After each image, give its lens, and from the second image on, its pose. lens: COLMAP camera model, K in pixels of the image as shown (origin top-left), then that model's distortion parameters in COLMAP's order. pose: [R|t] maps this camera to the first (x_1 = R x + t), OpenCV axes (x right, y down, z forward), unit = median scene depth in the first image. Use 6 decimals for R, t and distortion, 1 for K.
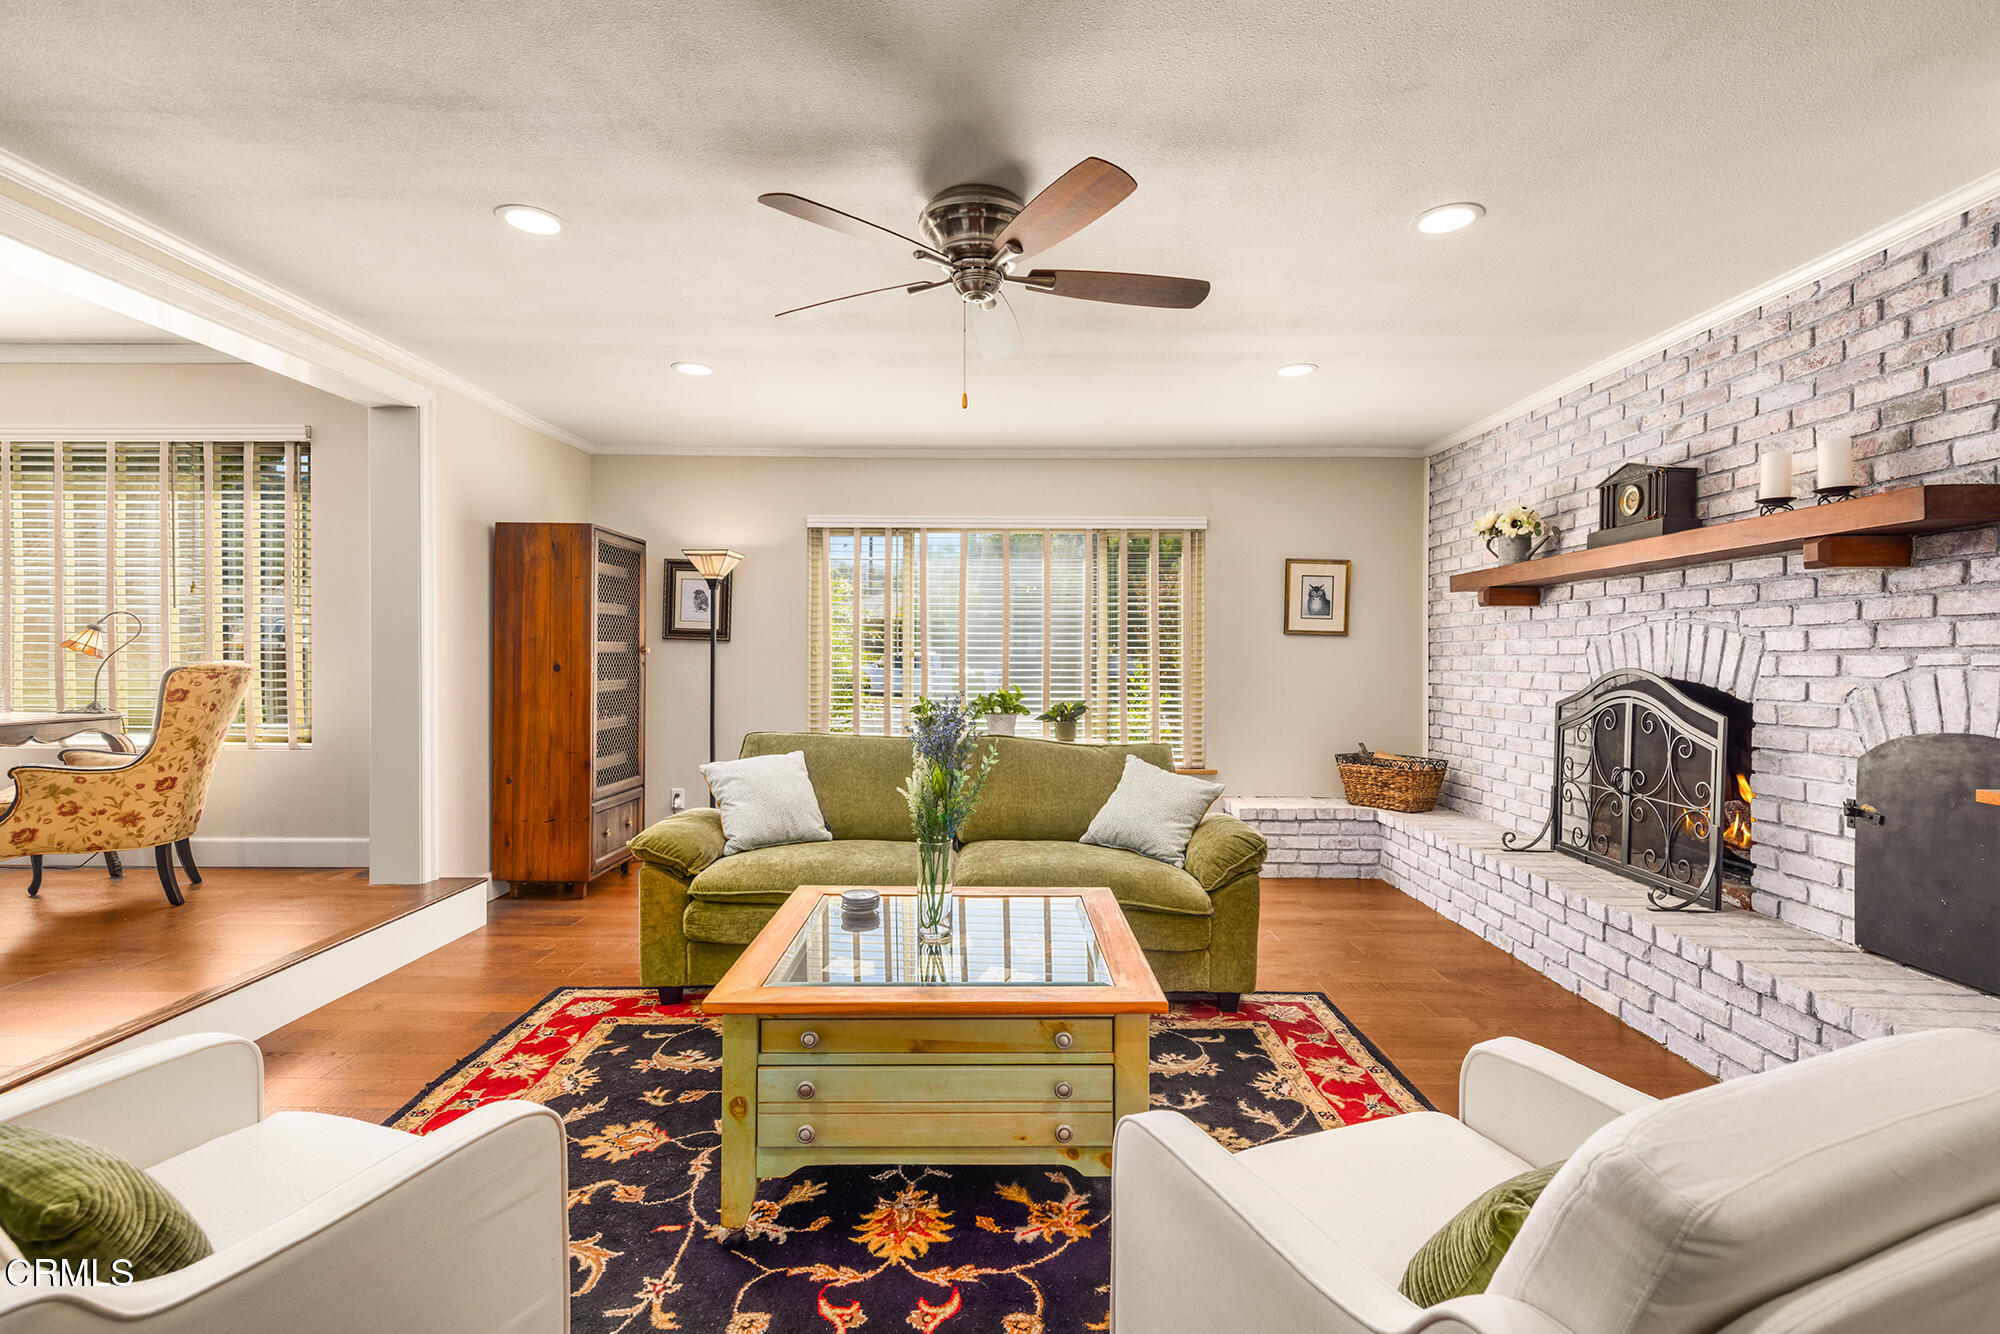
lens RADIAL K [[926.5, 0, 1000.0], [0, 926.5, 667.0], [0, 0, 1]] dist [-0.000359, -0.000419]
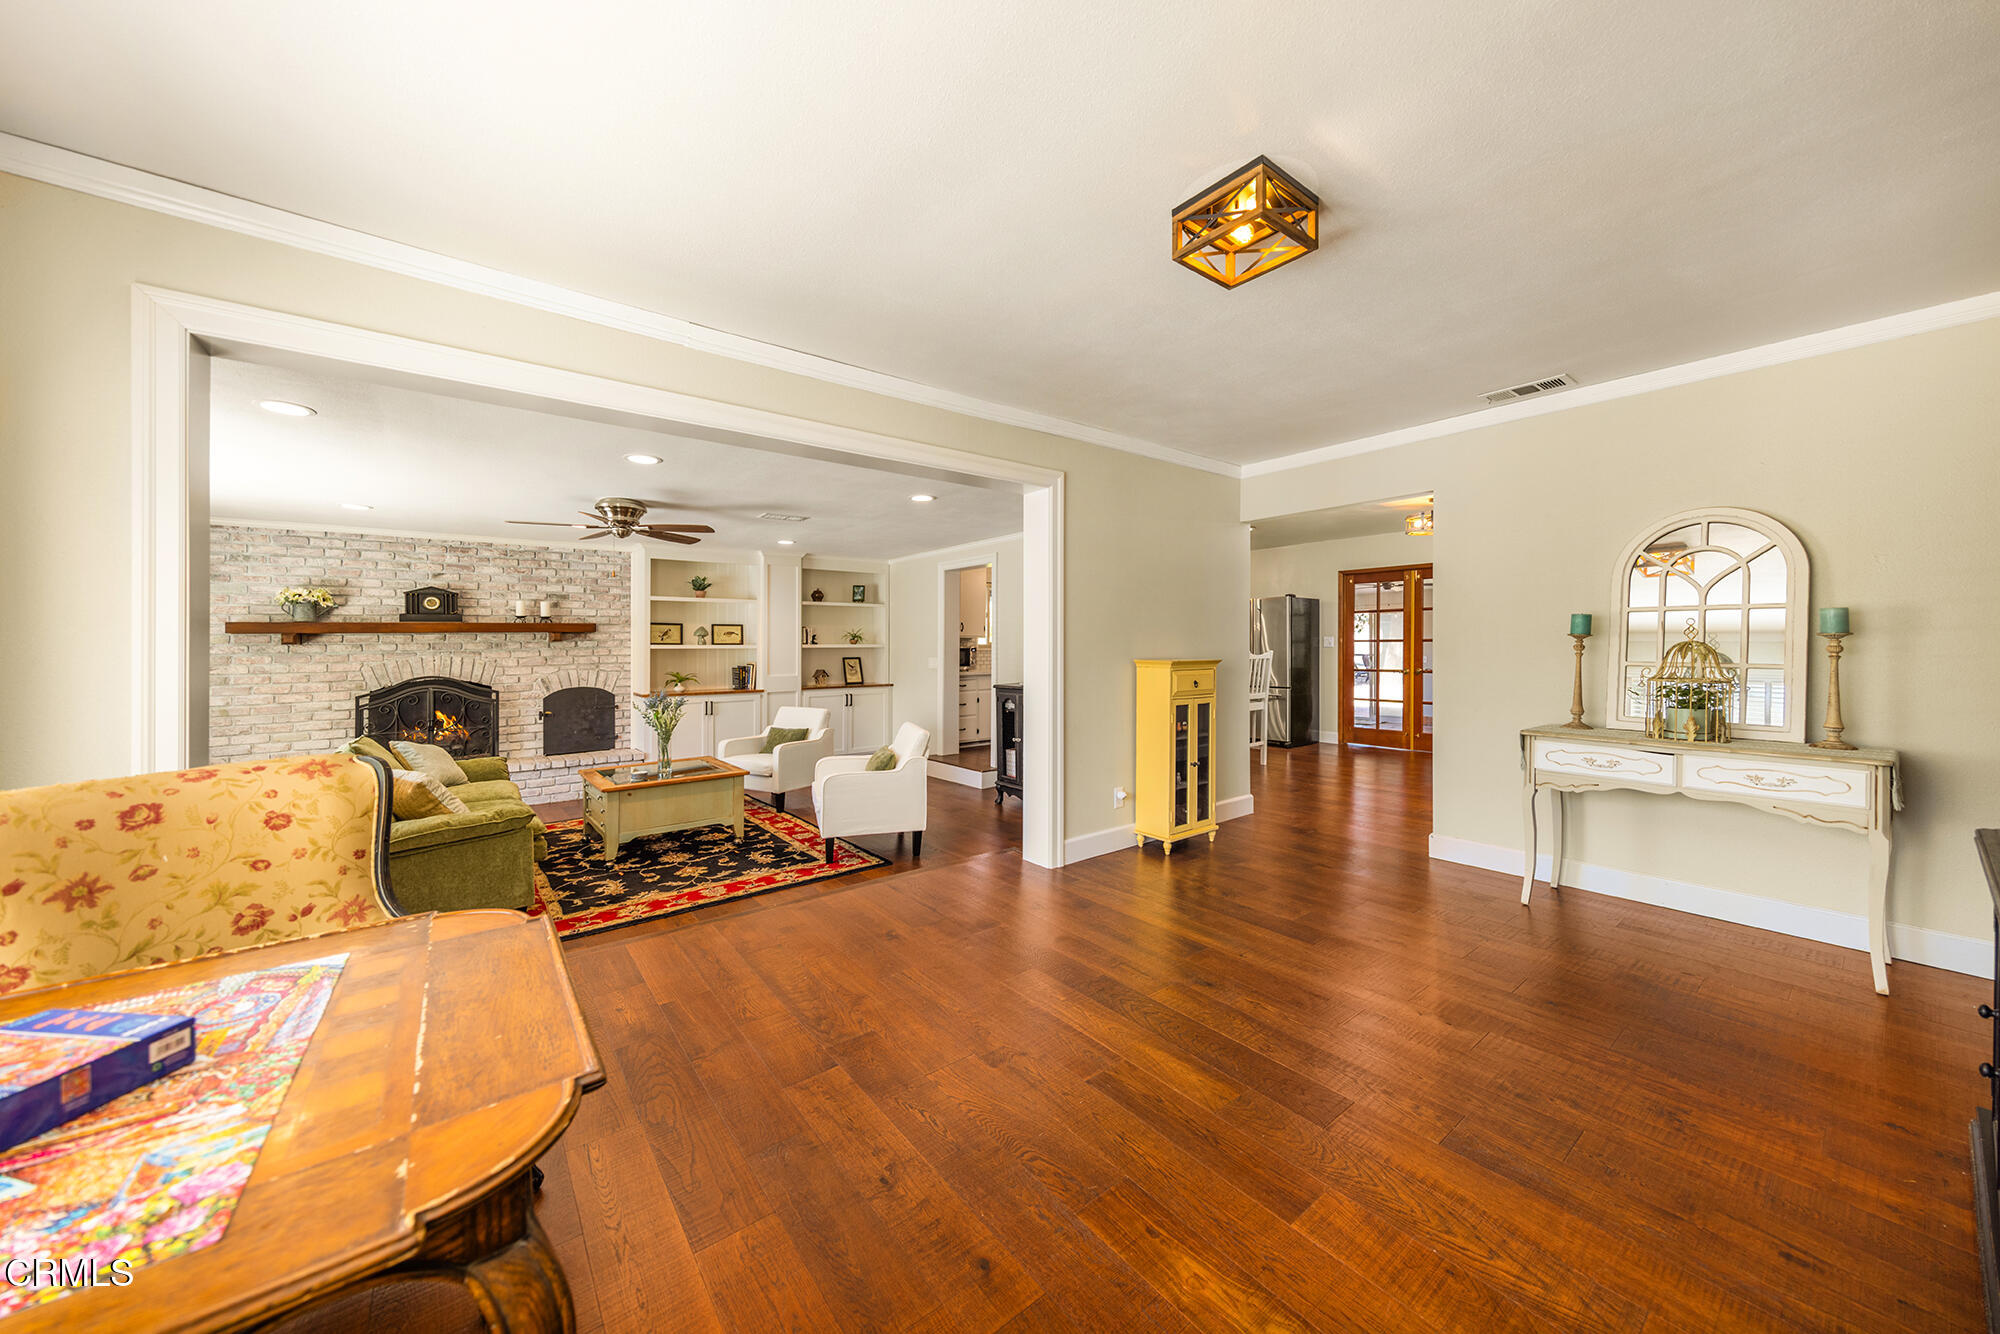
lens RADIAL K [[696.1, 0, 1007.1], [0, 696.1, 644.8], [0, 0, 1]] dist [0.000131, -0.000126]
pose [[-0.627704, -0.001160, 0.778451, -1.869948], [0.016581, 0.999752, 0.014860, -0.092577], [-0.778275, 0.022236, -0.627529, 1.164054]]
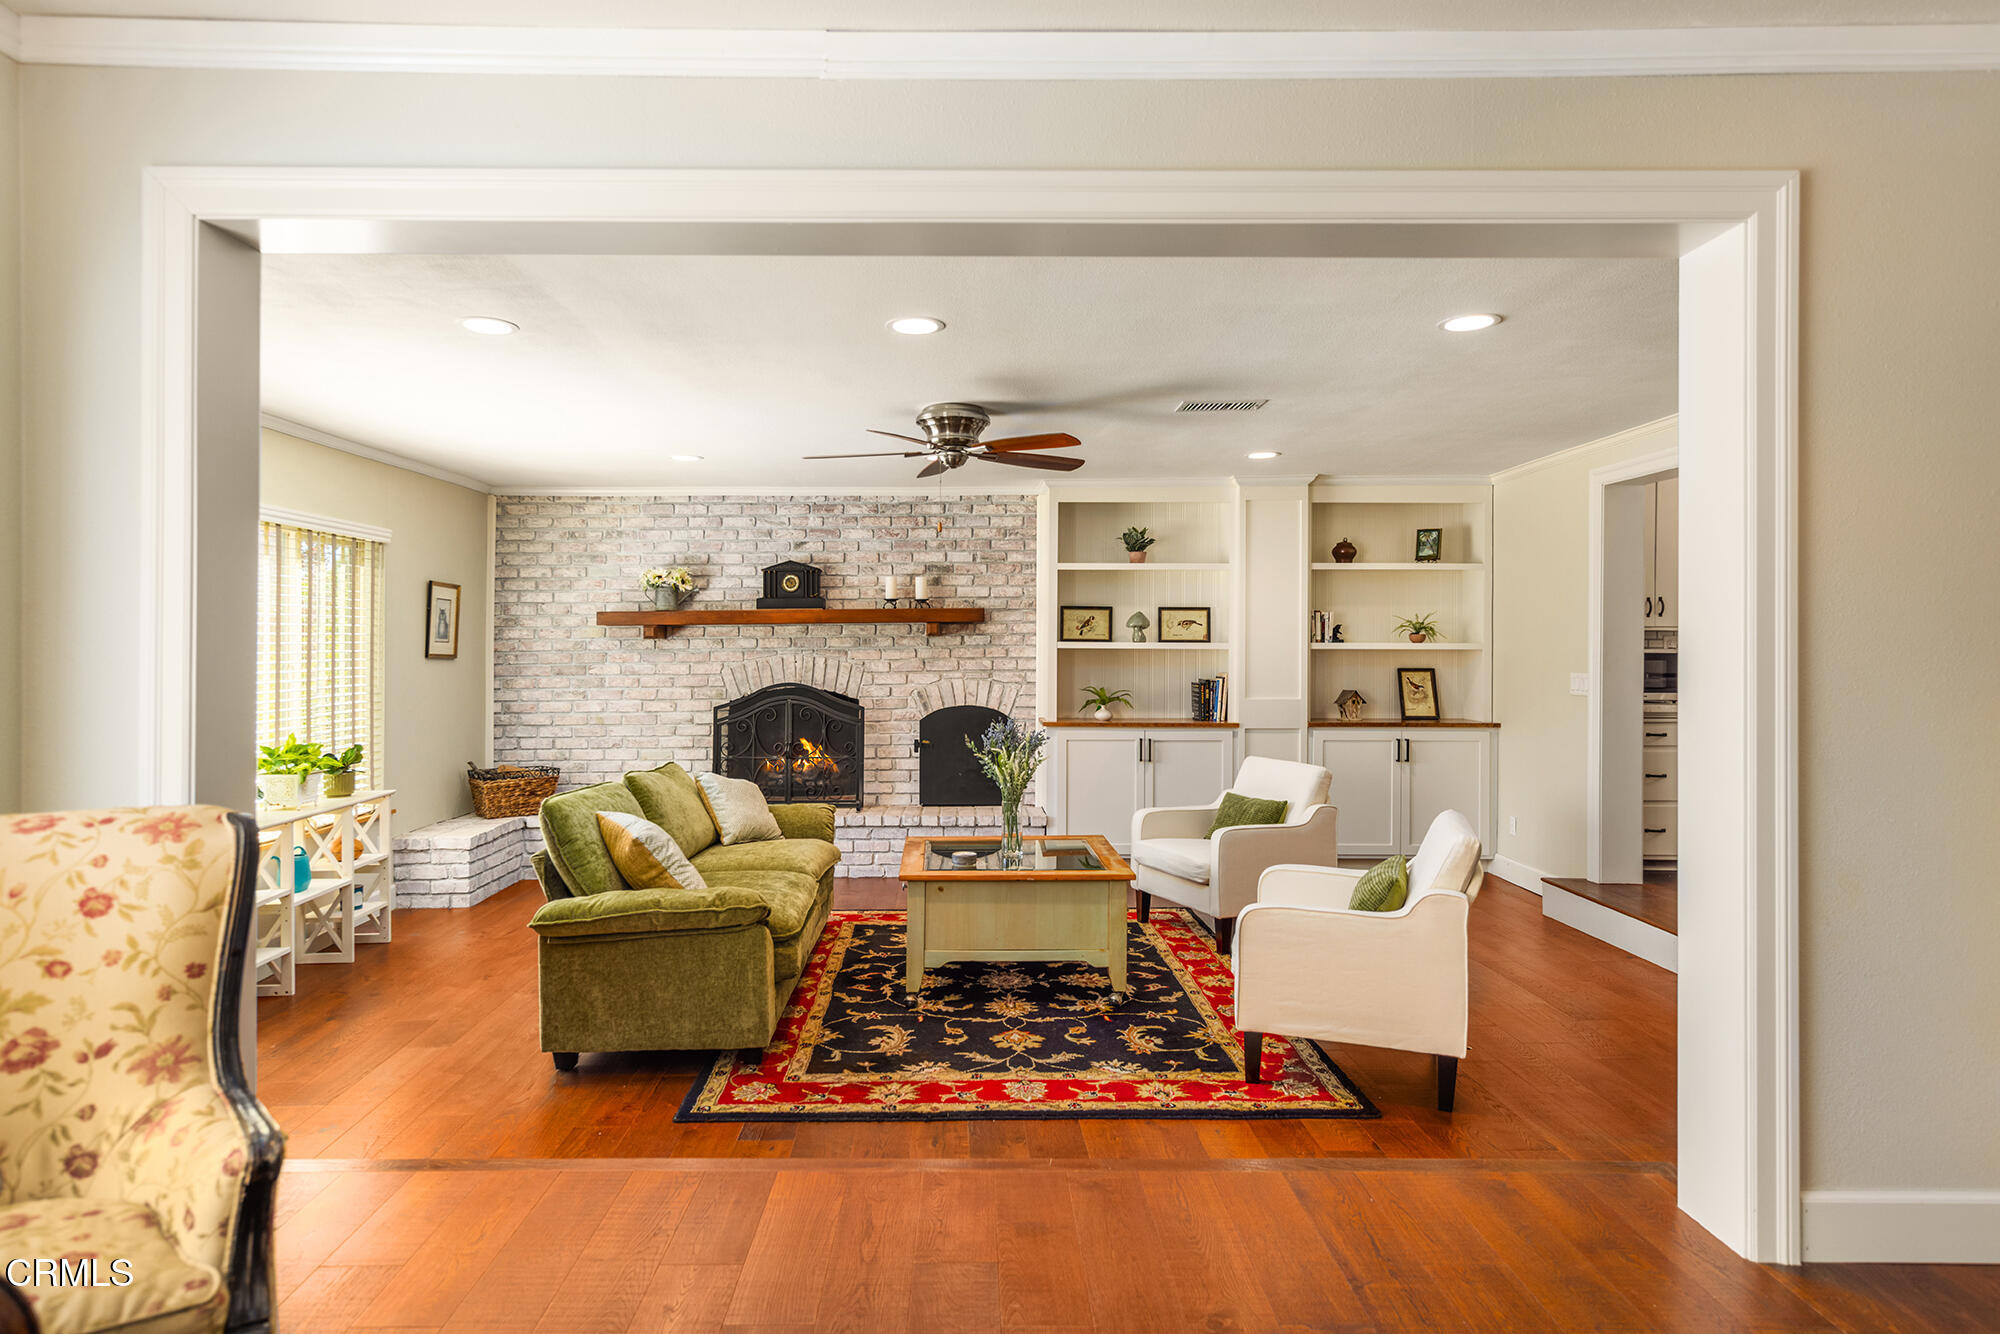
lens RADIAL K [[1159.1, 0, 966.1], [0, 1159.1, 632.6], [0, 0, 1]] dist [0.003768, 0.000200]
pose [[-0.008939, 0.005757, 0.999943, -1.704073], [0.016196, 0.999853, -0.005611, -0.086427], [-0.999829, 0.016145, -0.009031, 0.837928]]
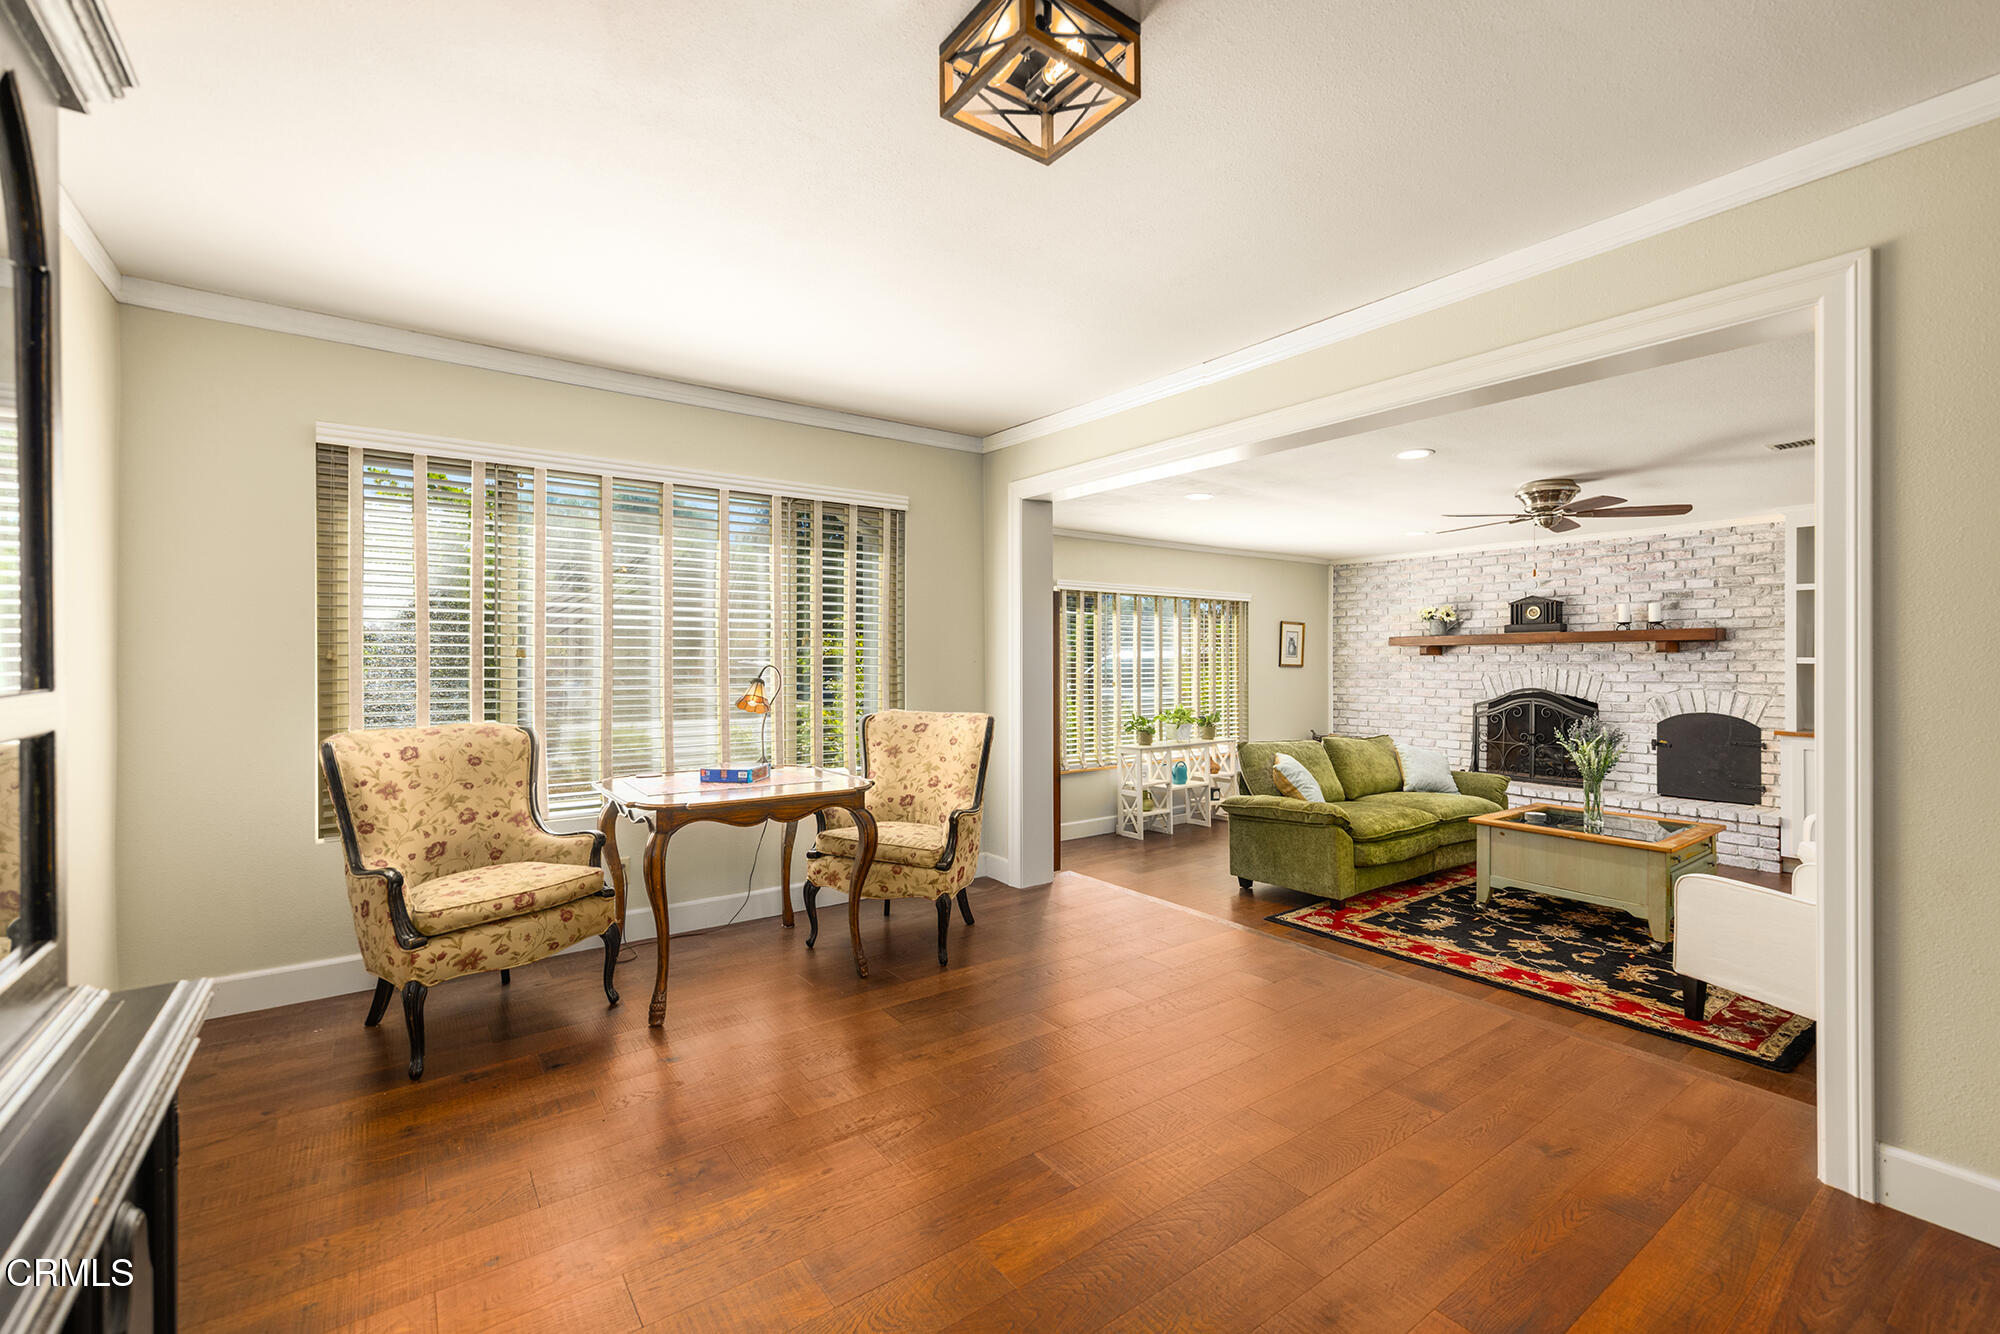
lens RADIAL K [[842.9, 0, 1000.1], [0, 842.9, 653.8], [0, 0, 1]] dist [0.001407, 0.000172]
pose [[0.804914, -0.000667, 0.593391, -1.849280], [0.011515, 0.999829, -0.014496, -0.079252], [-0.593280, 0.018501, 0.804784, 0.158013]]
